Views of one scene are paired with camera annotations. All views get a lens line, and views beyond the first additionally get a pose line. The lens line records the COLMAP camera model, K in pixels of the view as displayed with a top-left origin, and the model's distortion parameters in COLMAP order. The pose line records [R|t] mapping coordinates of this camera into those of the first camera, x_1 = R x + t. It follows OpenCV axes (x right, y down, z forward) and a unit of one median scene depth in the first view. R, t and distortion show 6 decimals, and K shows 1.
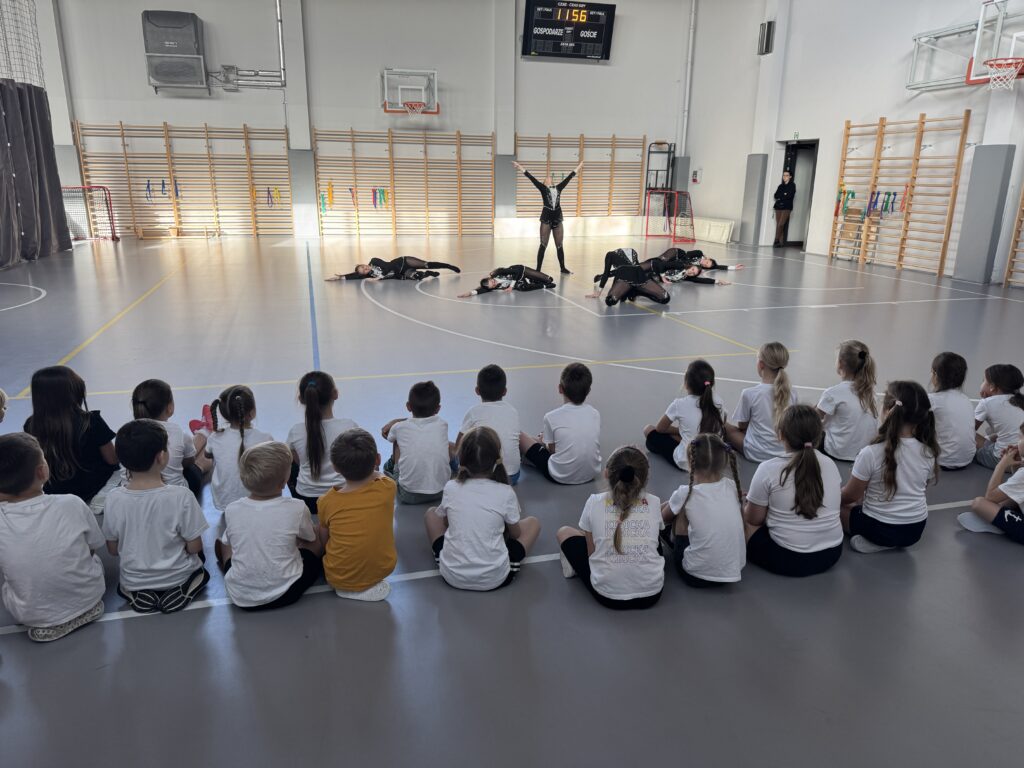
lens RADIAL K [[727.8, 0, 509.1], [0, 727.8, 371.8], [0, 0, 1]] dist [0.045453, -0.037501]
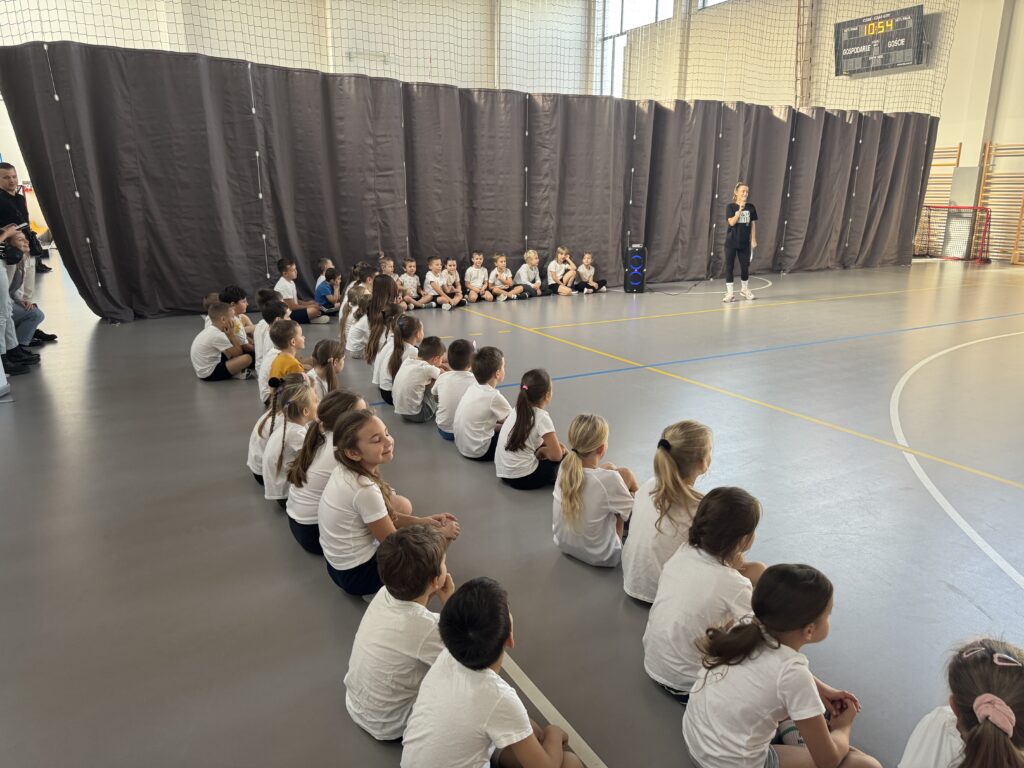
lens RADIAL K [[727.8, 0, 509.1], [0, 727.8, 371.8], [0, 0, 1]] dist [0.045453, -0.037501]
pose [[0.249898, 0.227350, -0.941203, 0.241736], [-0.262148, 0.951627, 0.160265, -0.031761], [0.932110, 0.206685, 0.297409, 0.150159]]
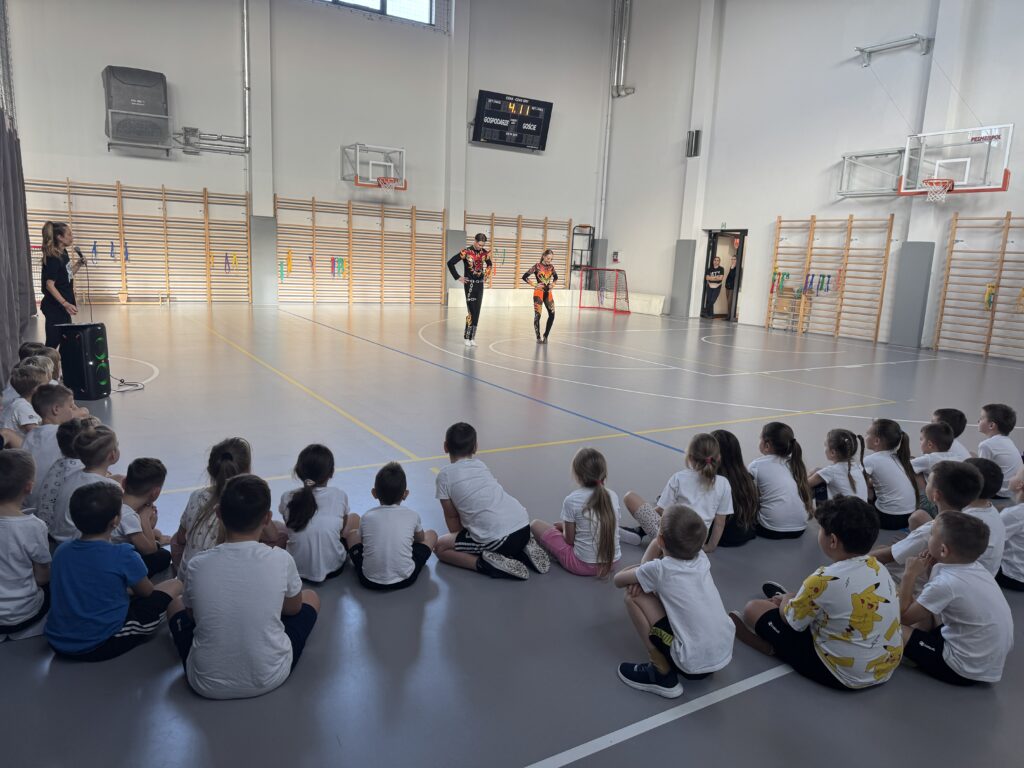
lens RADIAL K [[720.7, 0, 514.7], [0, 720.7, 383.4], [0, 0, 1]] dist [0.152807, -0.216192]
pose [[0.958830, -0.018847, 0.283354, -0.244438], [0.040977, 0.996535, -0.072376, 0.004739], [-0.281008, 0.081007, 0.956280, -0.018480]]
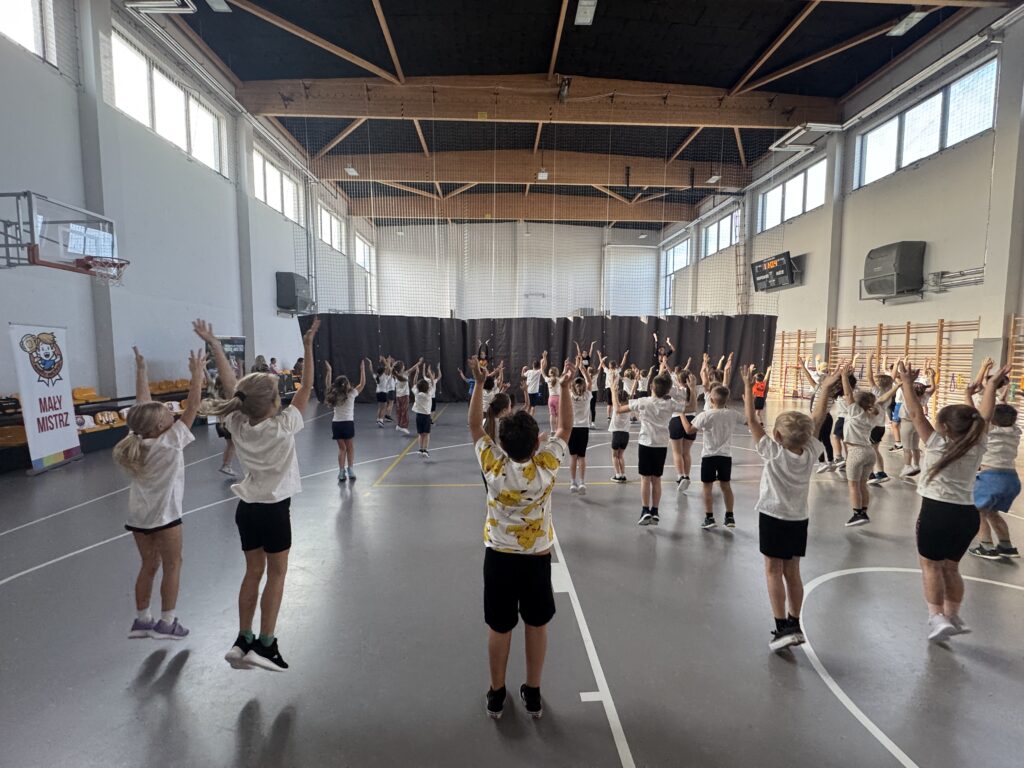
lens RADIAL K [[414.1, 0, 512.0], [0, 414.1, 384.0], [0, 0, 1]] dist [-0.000395, -0.000555]
pose [[-0.221186, 0.065283, -0.973044, 0.409426], [-0.261512, 0.957245, 0.123668, -0.143886], [0.939515, 0.281816, -0.194657, 0.519738]]
